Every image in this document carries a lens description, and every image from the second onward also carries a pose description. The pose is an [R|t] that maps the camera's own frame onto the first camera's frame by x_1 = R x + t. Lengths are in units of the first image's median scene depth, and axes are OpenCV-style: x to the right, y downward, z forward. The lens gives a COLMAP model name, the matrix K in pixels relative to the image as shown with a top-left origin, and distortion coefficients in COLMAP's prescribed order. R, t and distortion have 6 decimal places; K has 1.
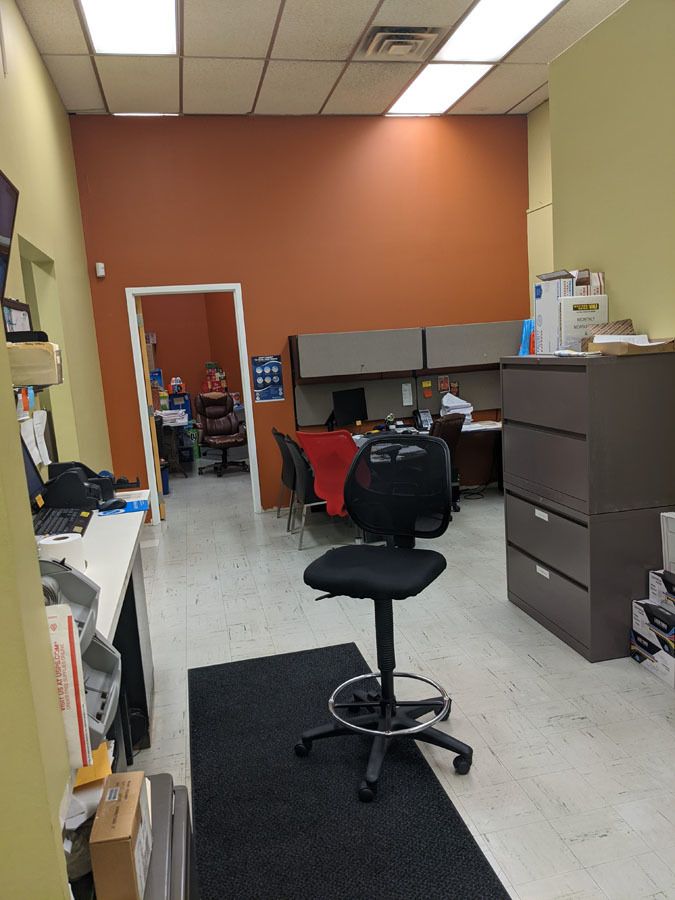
lens RADIAL K [[708.2, 0, 338.2], [0, 708.2, 456.1], [0, 0, 1]] dist [0.058820, -0.093709]
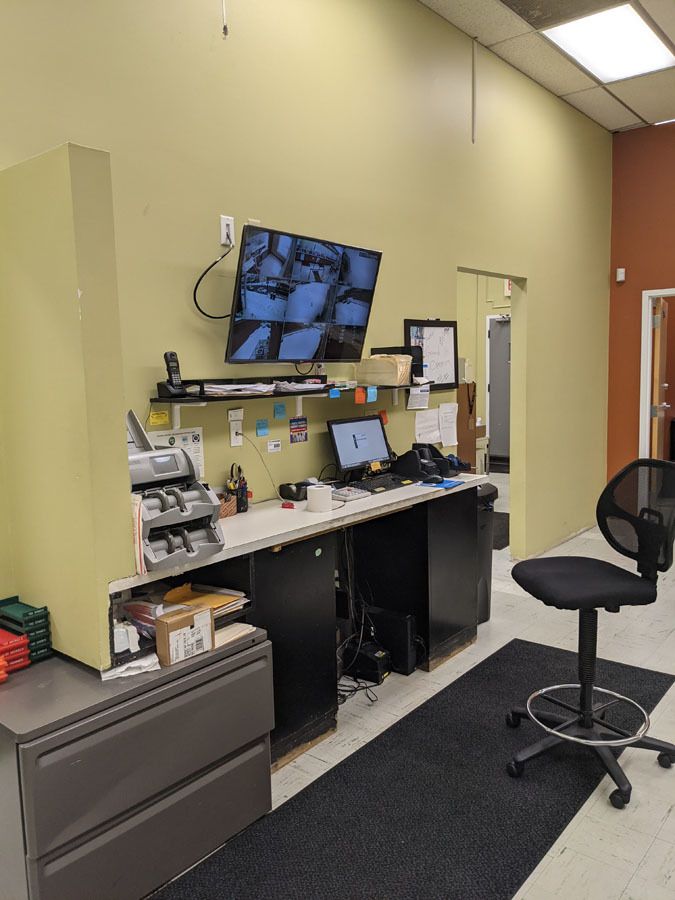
lens RADIAL K [[708.2, 0, 336.3], [0, 708.2, 444.4], [0, 0, 1]] dist [0.058820, -0.093709]
pose [[0.615280, 0.140091, -0.775761, 0.270617], [-0.135730, 0.988213, 0.070805, -0.030546], [0.776536, 0.061729, 0.627042, 0.021033]]
